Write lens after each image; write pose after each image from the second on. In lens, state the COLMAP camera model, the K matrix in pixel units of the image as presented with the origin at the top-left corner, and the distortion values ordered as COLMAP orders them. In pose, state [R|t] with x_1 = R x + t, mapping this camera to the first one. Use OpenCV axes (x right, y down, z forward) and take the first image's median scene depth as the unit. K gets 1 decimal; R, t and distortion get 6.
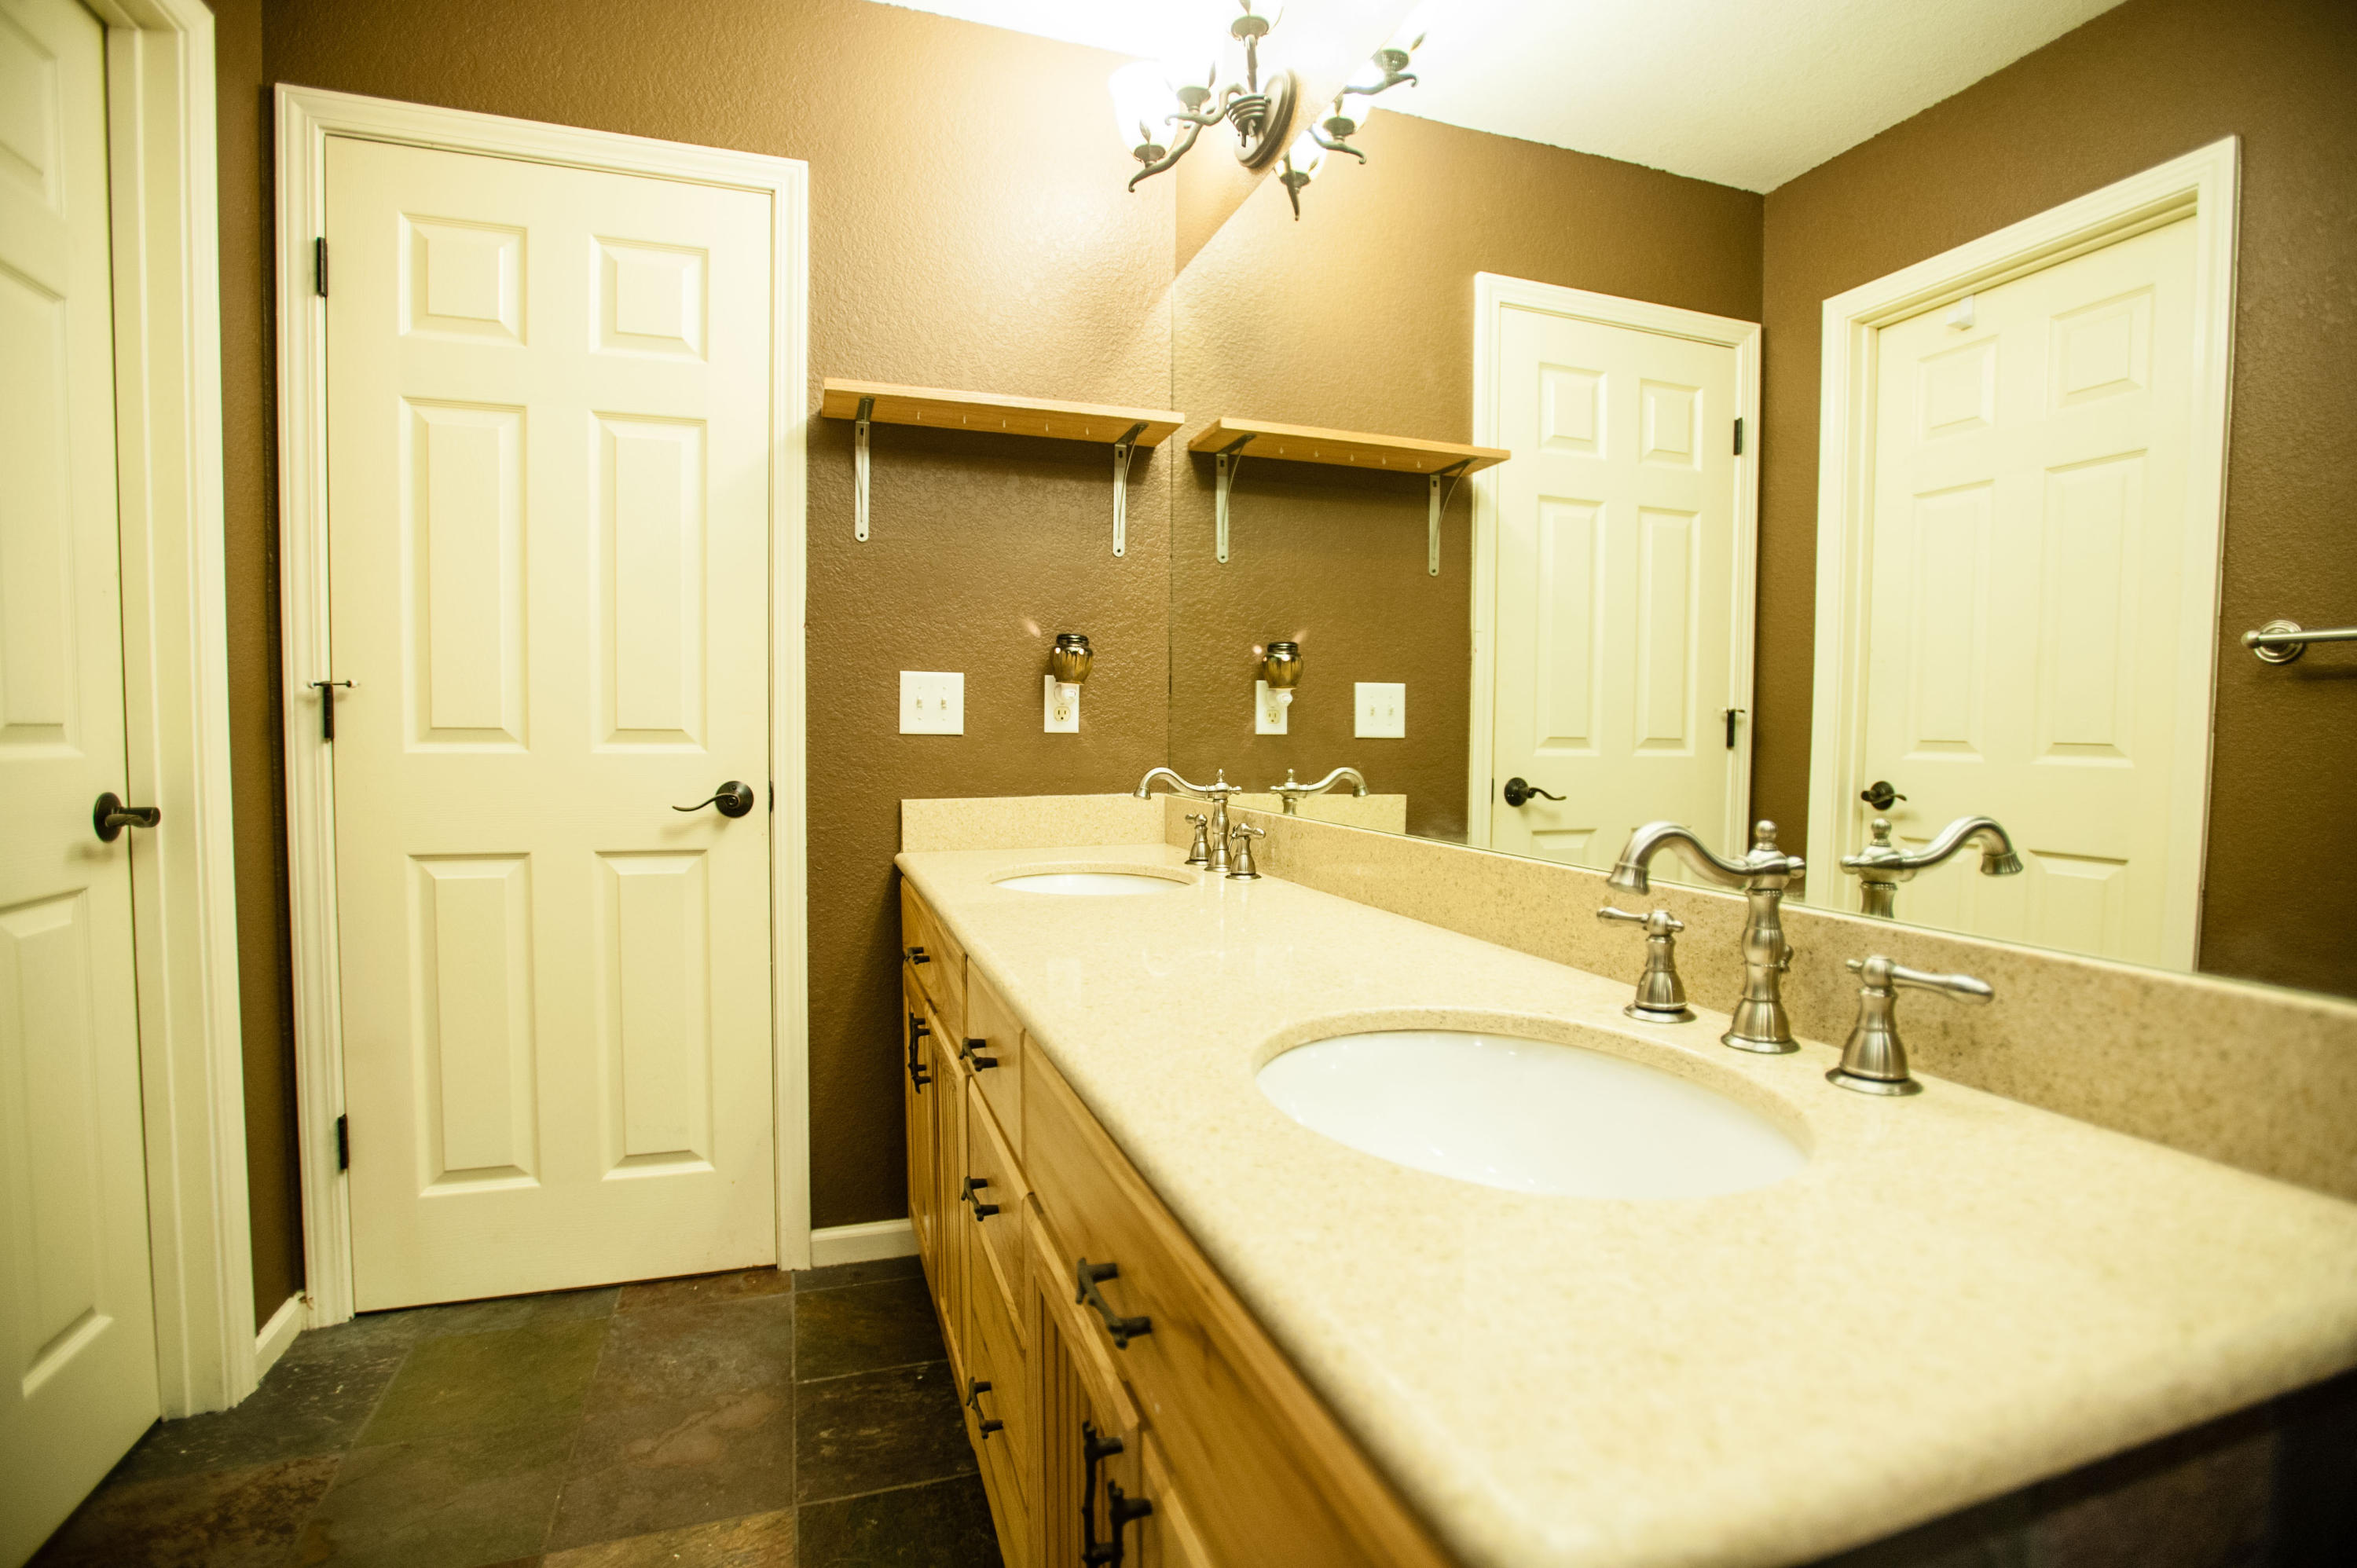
lens RADIAL K [[1151.0, 0, 1185.8], [0, 1151.0, 789.1], [0, 0, 1]] dist [-0.062651, 0.024525]
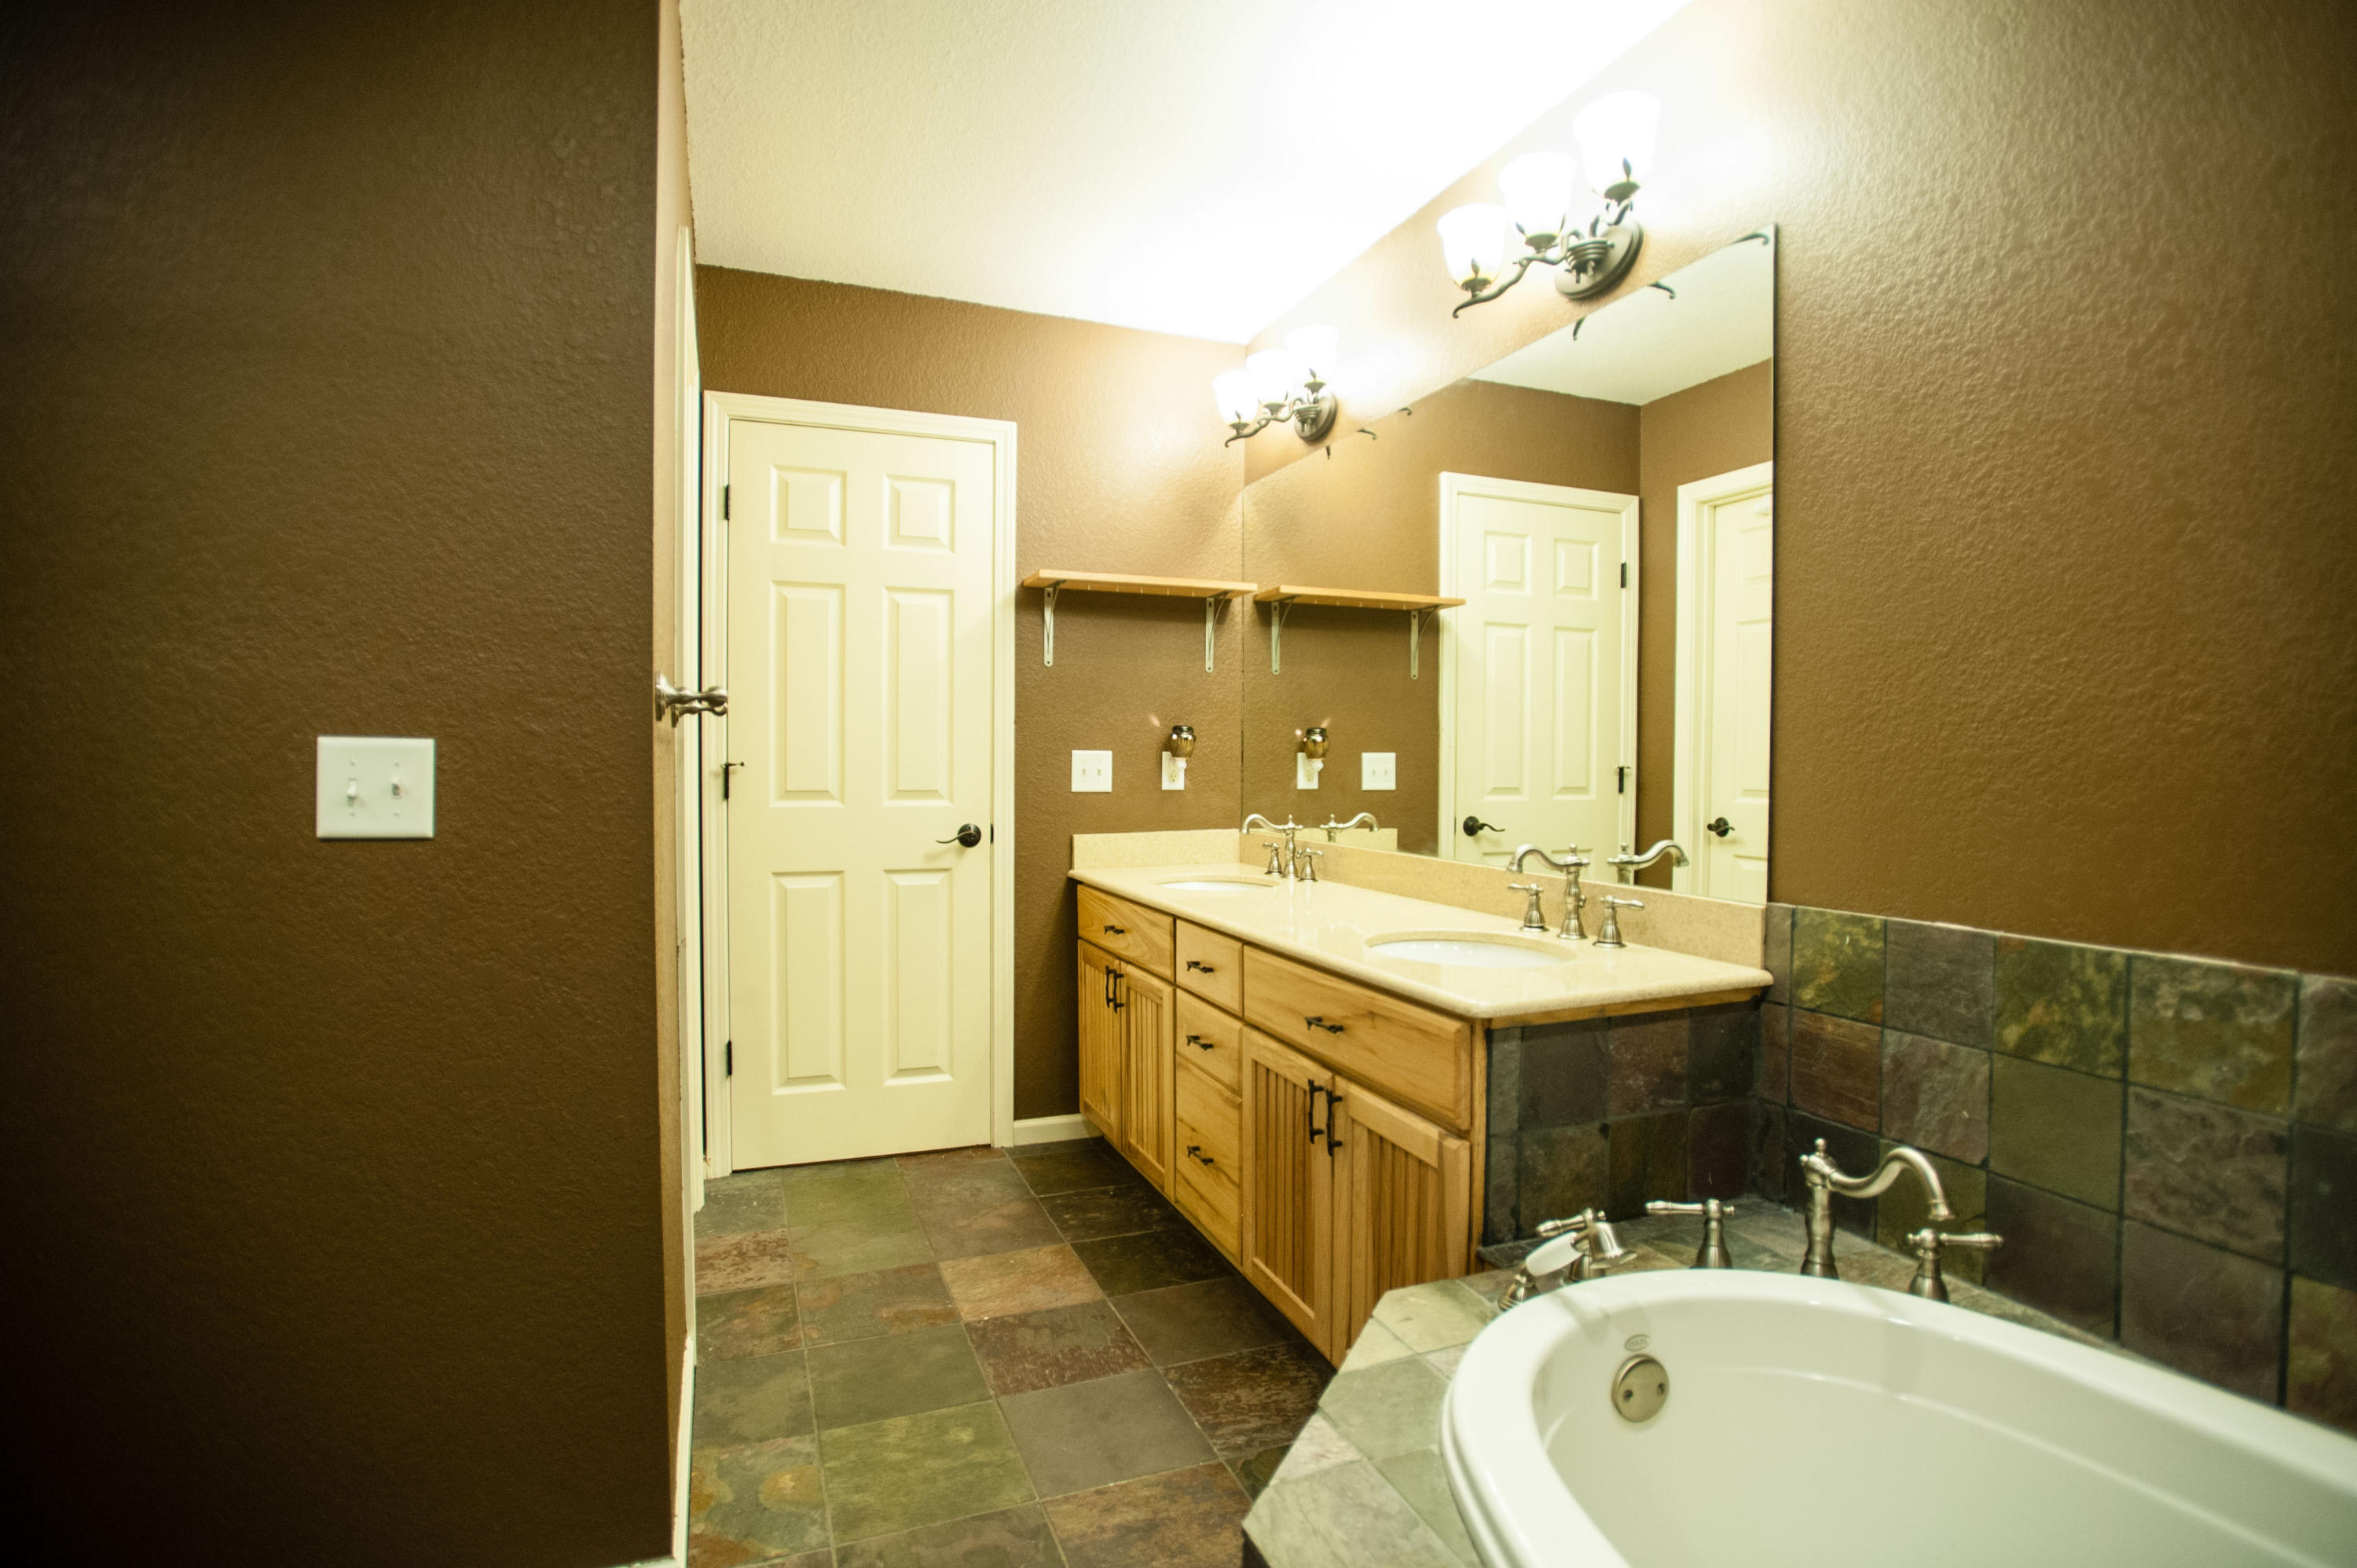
lens RADIAL K [[1151.0, 0, 1195.4], [0, 1151.0, 789.5], [0, 0, 1]] dist [-0.062651, 0.024525]
pose [[0.999063, -0.004956, 0.042997, -0.153757], [0.006058, 0.999655, -0.025544, -0.011235], [-0.042855, 0.025781, 0.998749, -0.546143]]
